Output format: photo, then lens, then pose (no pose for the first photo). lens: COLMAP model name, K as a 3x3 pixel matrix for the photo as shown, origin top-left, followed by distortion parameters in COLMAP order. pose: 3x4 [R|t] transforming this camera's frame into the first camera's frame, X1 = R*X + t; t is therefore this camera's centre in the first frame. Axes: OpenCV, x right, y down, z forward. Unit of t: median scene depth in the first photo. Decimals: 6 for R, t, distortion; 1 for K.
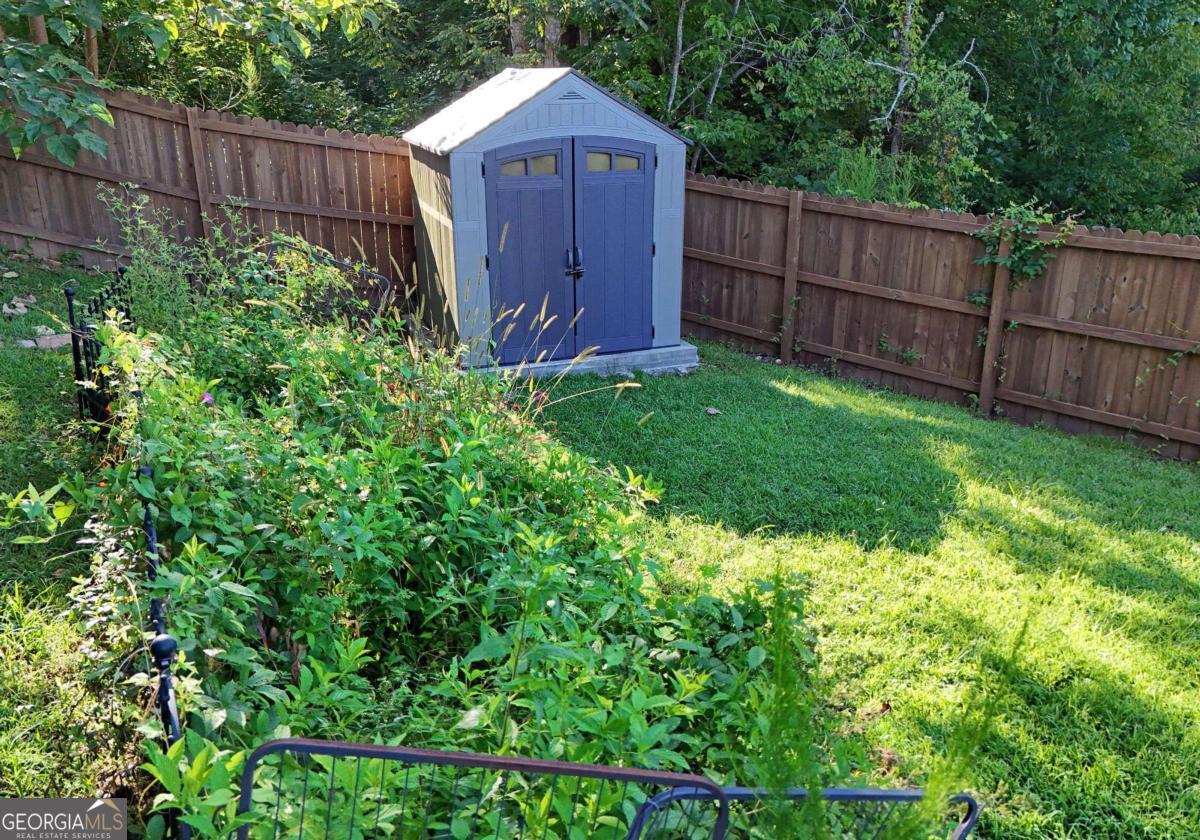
lens RADIAL K [[1062.0, 0, 600.0], [0, 1062.0, 420.0], [0, 0, 1]] dist [0.046909, -0.010384]
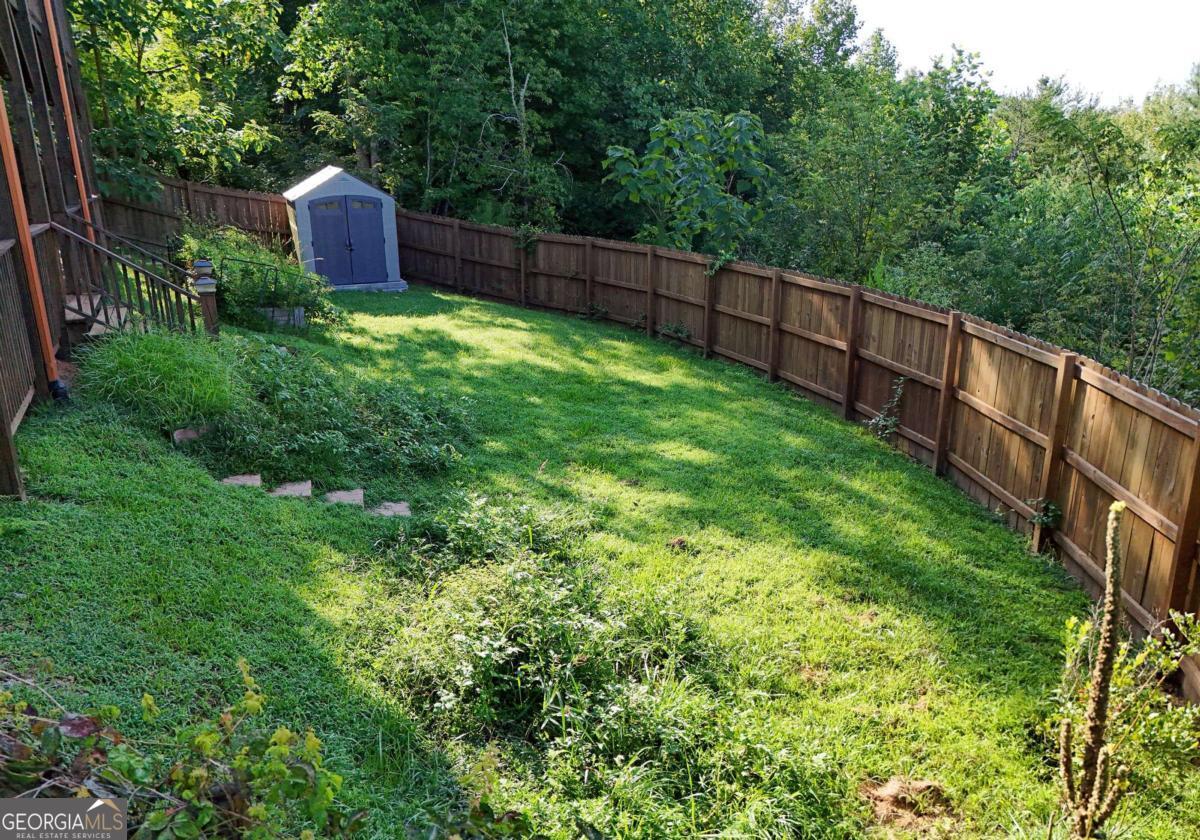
lens RADIAL K [[882.8, 0, 600.0], [0, 882.8, 420.0], [0, 0, 1]] dist [0.024495, -0.002026]
pose [[0.995299, -0.014711, 0.095731, 0.335981], [0.015851, 0.999812, -0.011157, 0.279725], [-0.095549, 0.012622, 0.995345, -1.064652]]
